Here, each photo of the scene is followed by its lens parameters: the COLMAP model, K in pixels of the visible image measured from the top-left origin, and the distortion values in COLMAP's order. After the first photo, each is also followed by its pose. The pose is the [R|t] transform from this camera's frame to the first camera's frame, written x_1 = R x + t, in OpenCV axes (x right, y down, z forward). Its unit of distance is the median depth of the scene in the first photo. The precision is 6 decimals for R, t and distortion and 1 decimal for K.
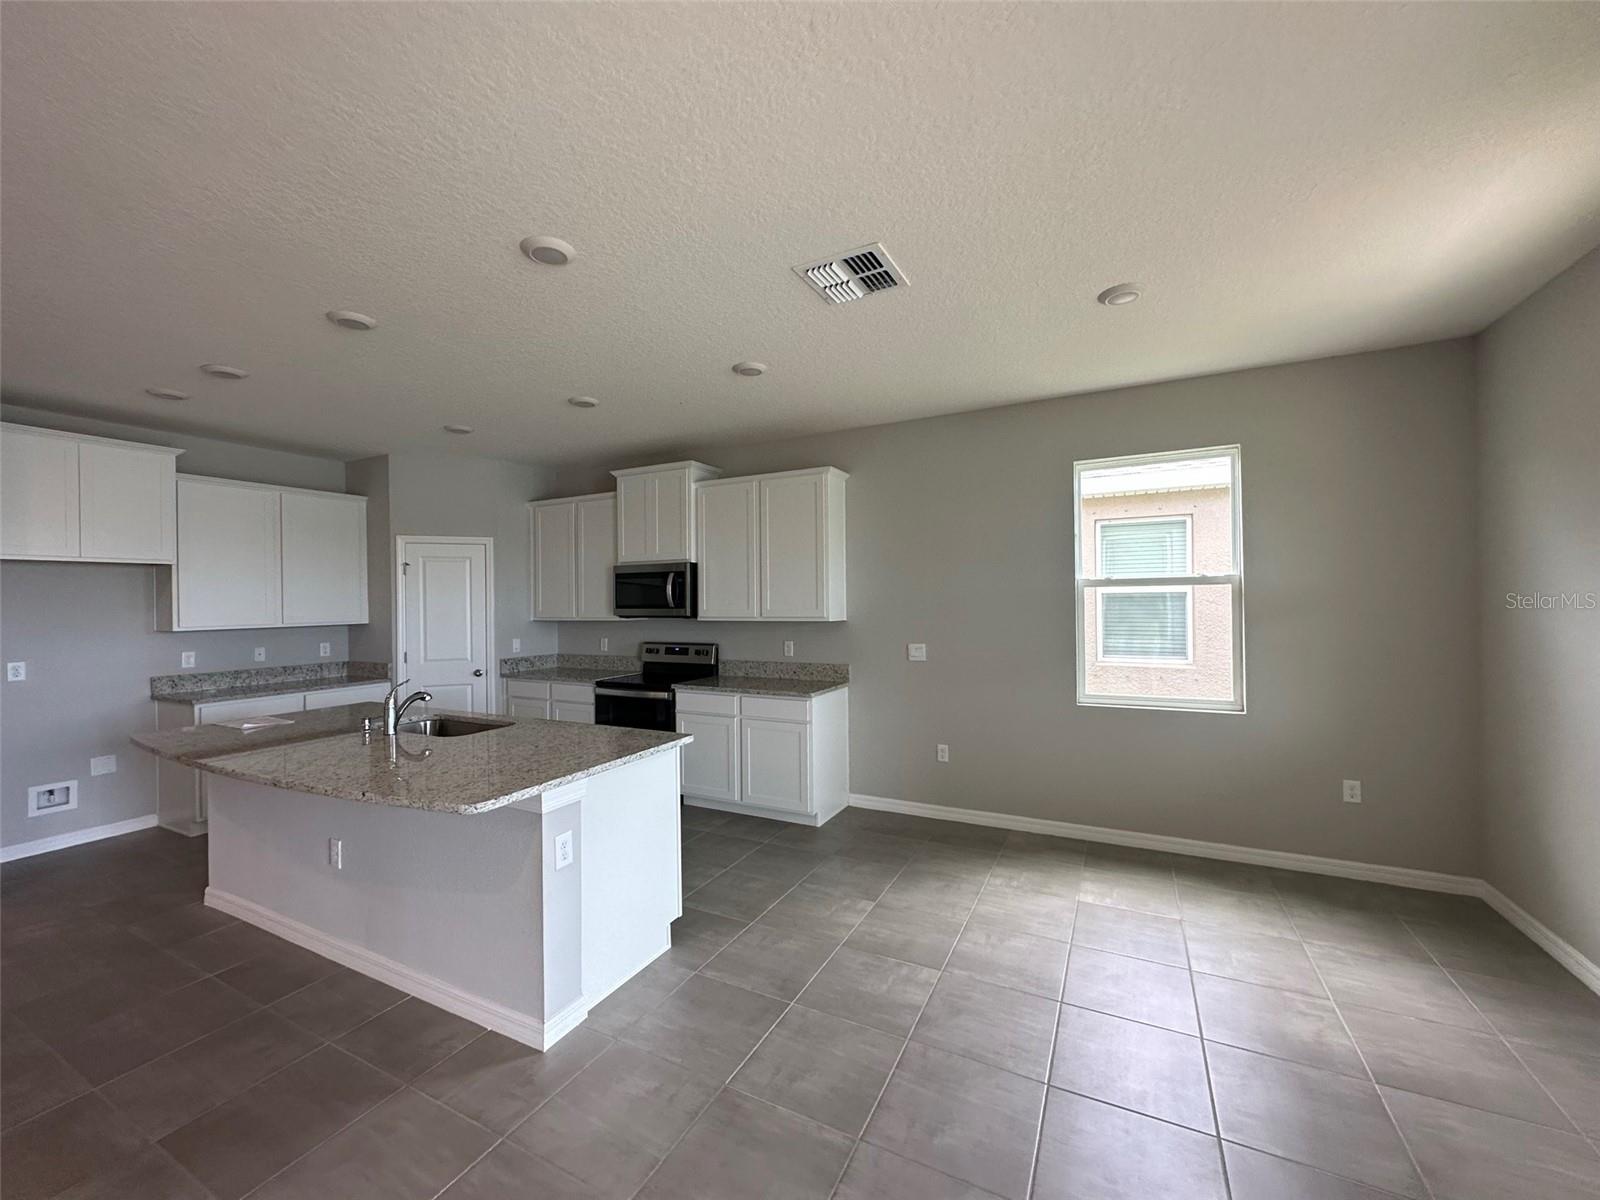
lens RADIAL K [[635.2, 0, 800.0], [0, 635.2, 600.0], [0, 0, 1]] dist [-0.000997, 0.000222]
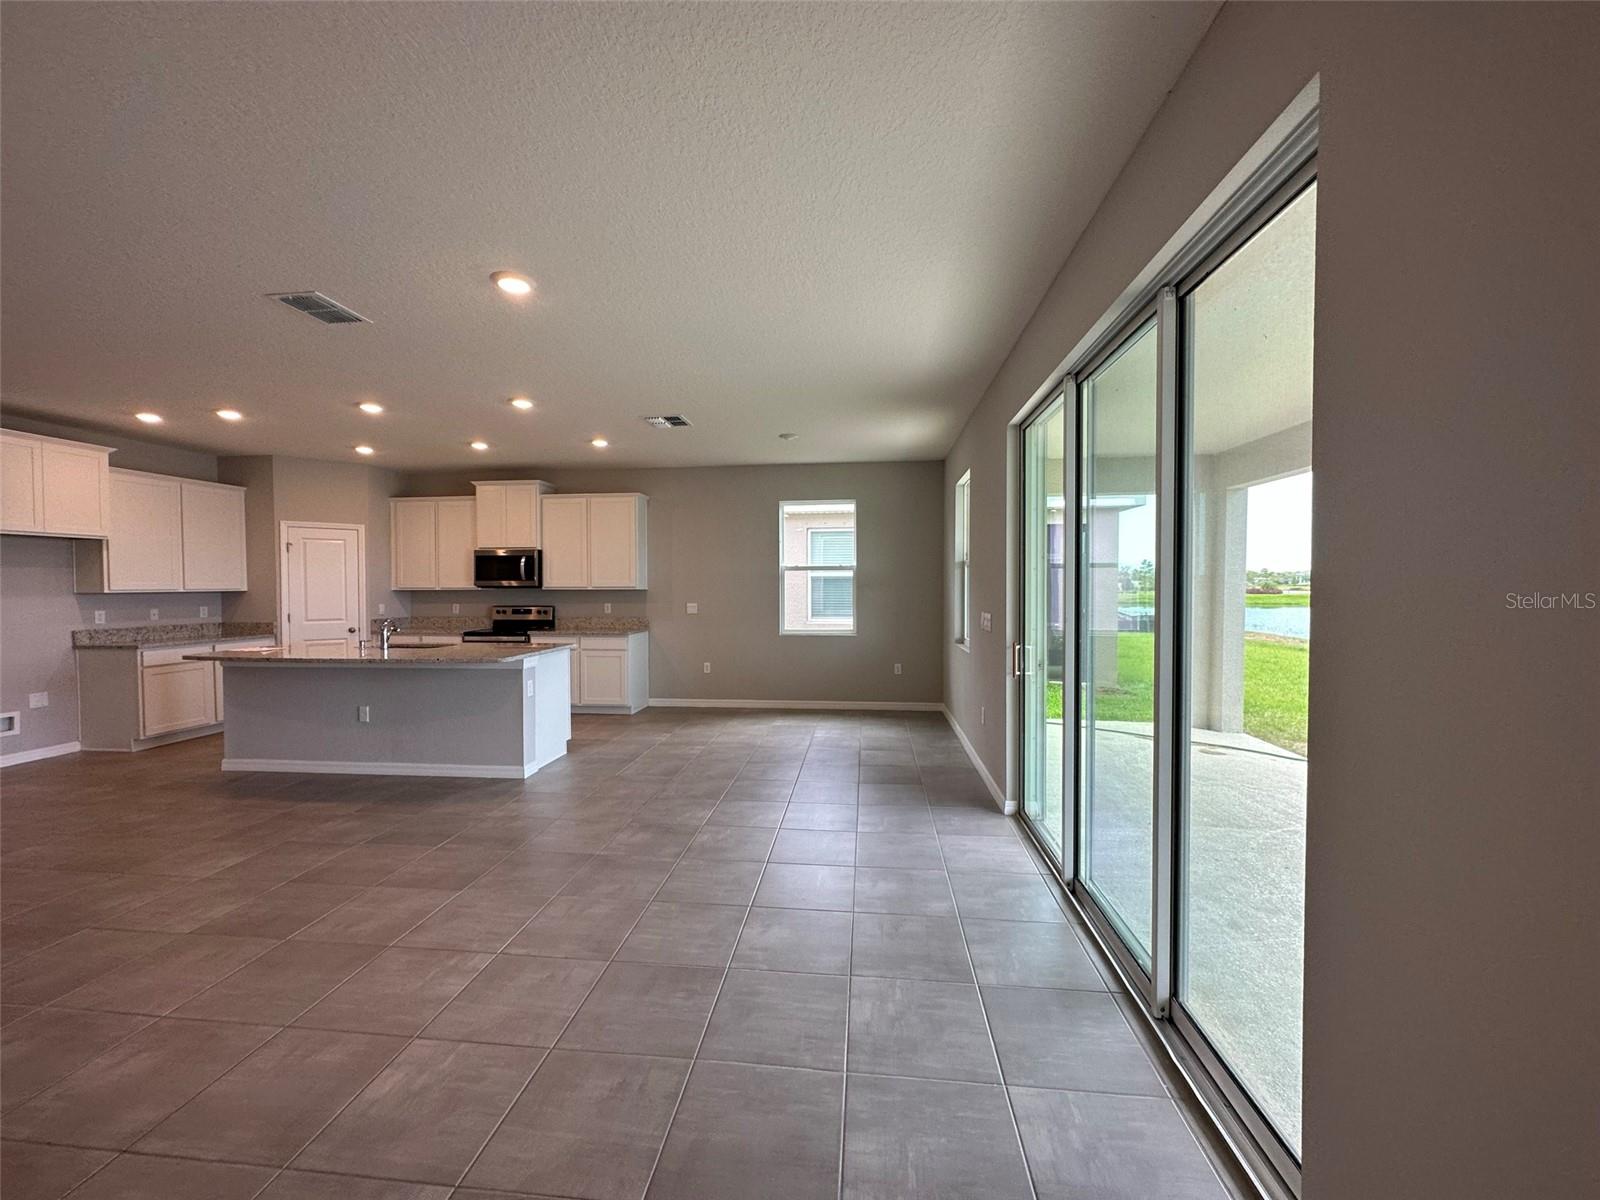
lens RADIAL K [[635.2, 0, 800.0], [0, 635.2, 600.0], [0, 0, 1]] dist [-0.000997, 0.000222]
pose [[0.933444, 0.001222, 0.358721, -0.135798], [-0.009051, 0.999756, 0.020148, 0.022798], [-0.358608, -0.022054, 0.933228, -0.597013]]
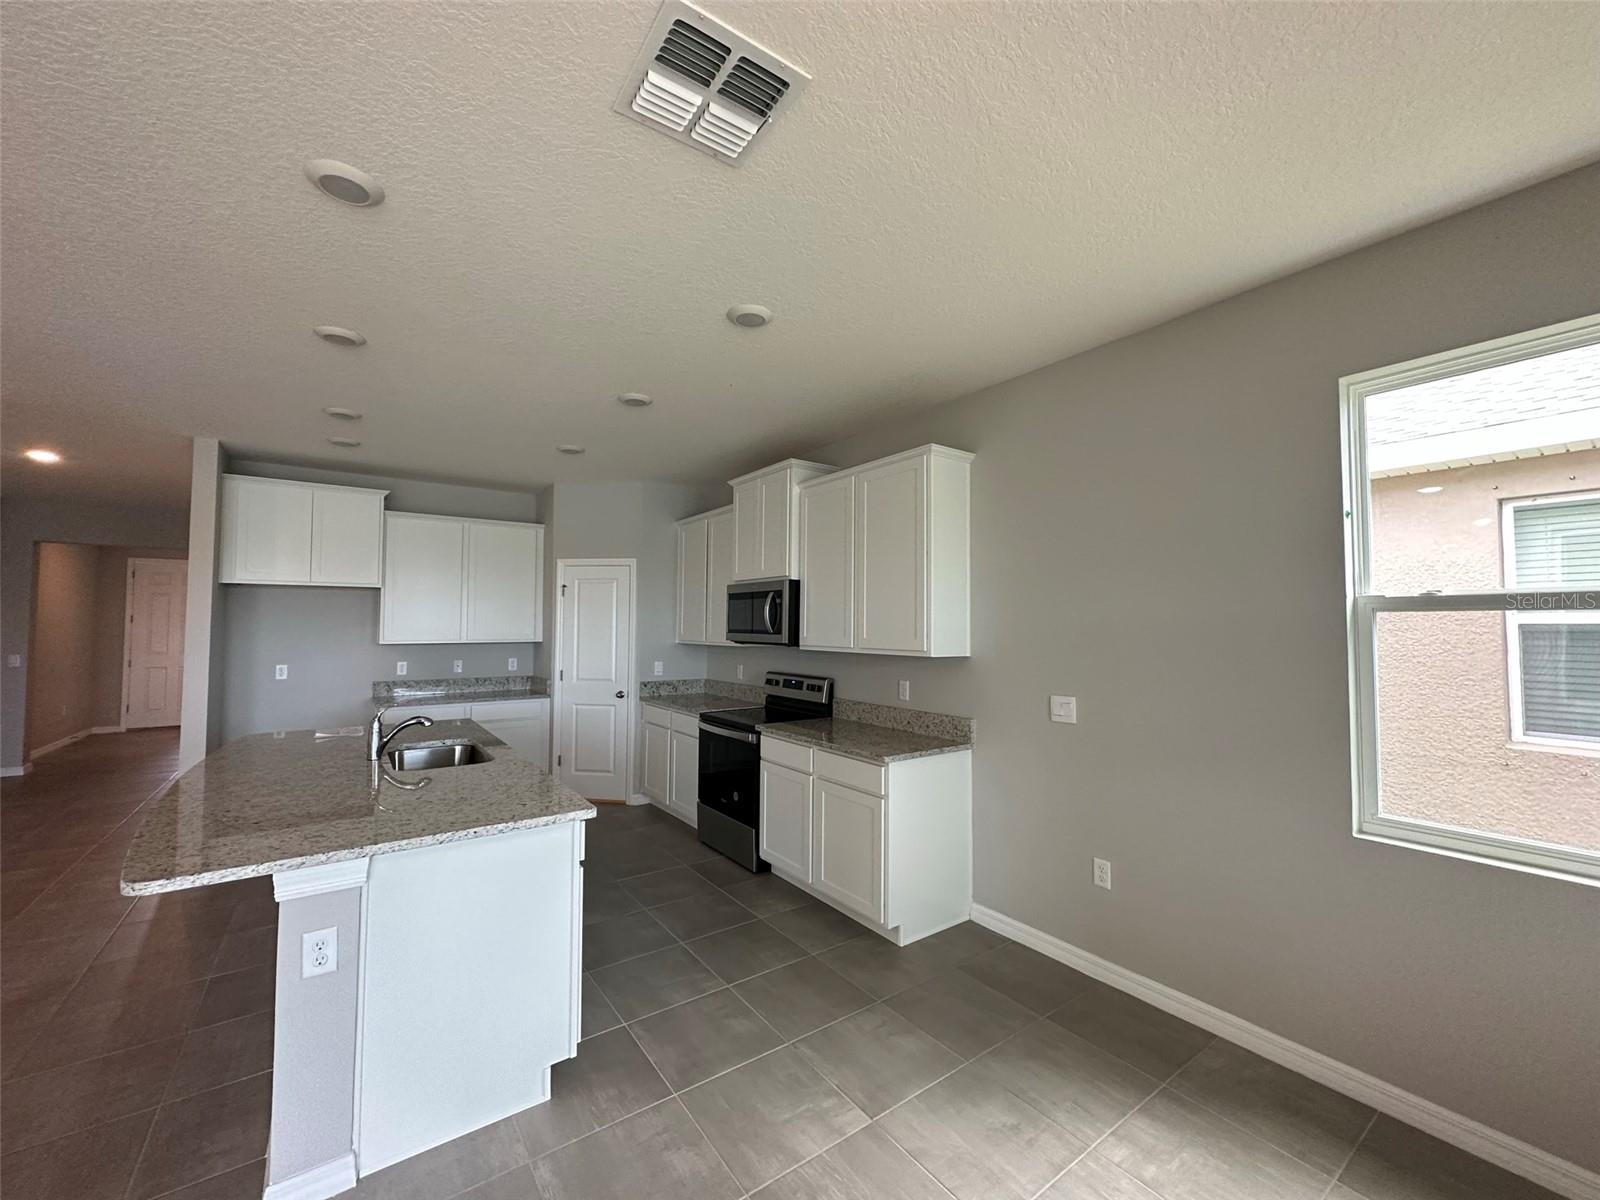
lens RADIAL K [[635.2, 0, 800.0], [0, 635.2, 600.0], [0, 0, 1]] dist [-0.000997, 0.000222]
pose [[0.890936, -0.001818, -0.454125, 0.222856], [-0.015664, 0.999274, -0.034731, -0.003328], [0.453858, 0.038057, 0.890261, 0.265943]]
